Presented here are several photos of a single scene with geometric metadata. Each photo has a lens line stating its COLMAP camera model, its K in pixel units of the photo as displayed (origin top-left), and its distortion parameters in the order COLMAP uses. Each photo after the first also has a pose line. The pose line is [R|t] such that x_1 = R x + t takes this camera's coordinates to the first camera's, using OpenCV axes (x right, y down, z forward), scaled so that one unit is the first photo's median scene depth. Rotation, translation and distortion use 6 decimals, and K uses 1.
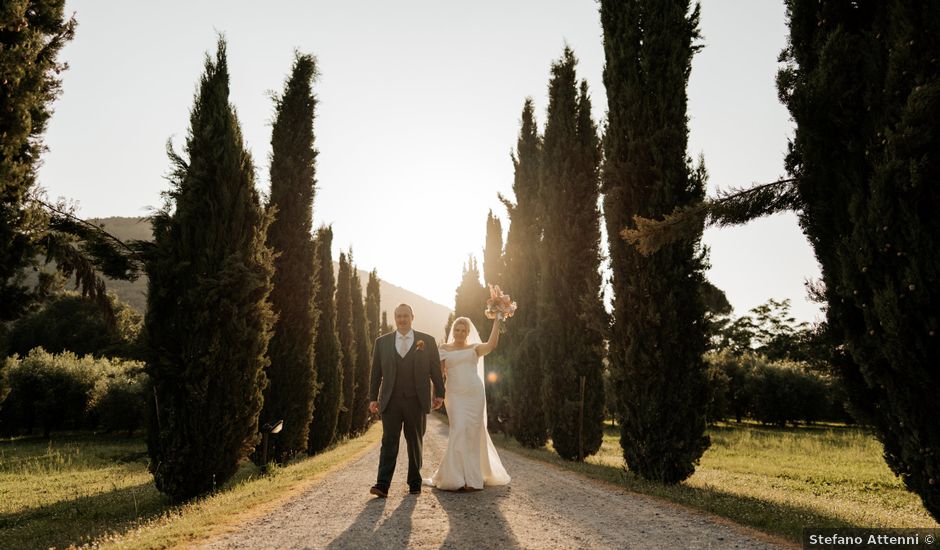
lens RADIAL K [[677.4, 0, 473.6], [0, 677.4, 313.9], [0, 0, 1]] dist [-0.003067, -0.000451]
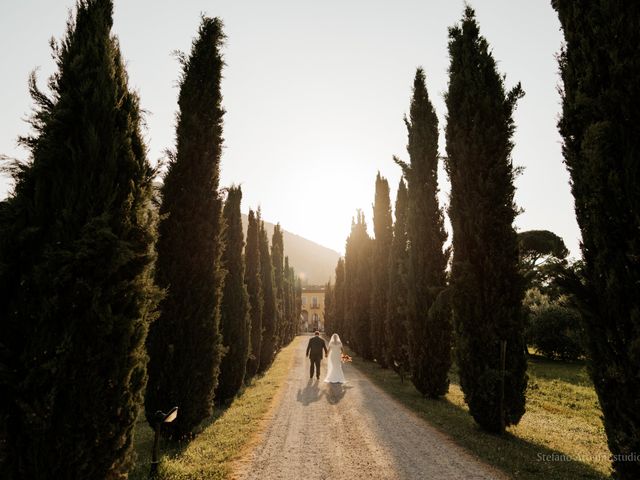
lens RADIAL K [[497.6, 0, 320.0], [0, 497.6, 240.0], [0, 0, 1]] dist [0.002251, 0.007592]
pose [[0.998181, -0.006168, -0.059977, -0.046805], [0.004553, 0.999625, -0.027017, -0.027810], [0.060121, 0.026694, 0.997834, 0.282031]]
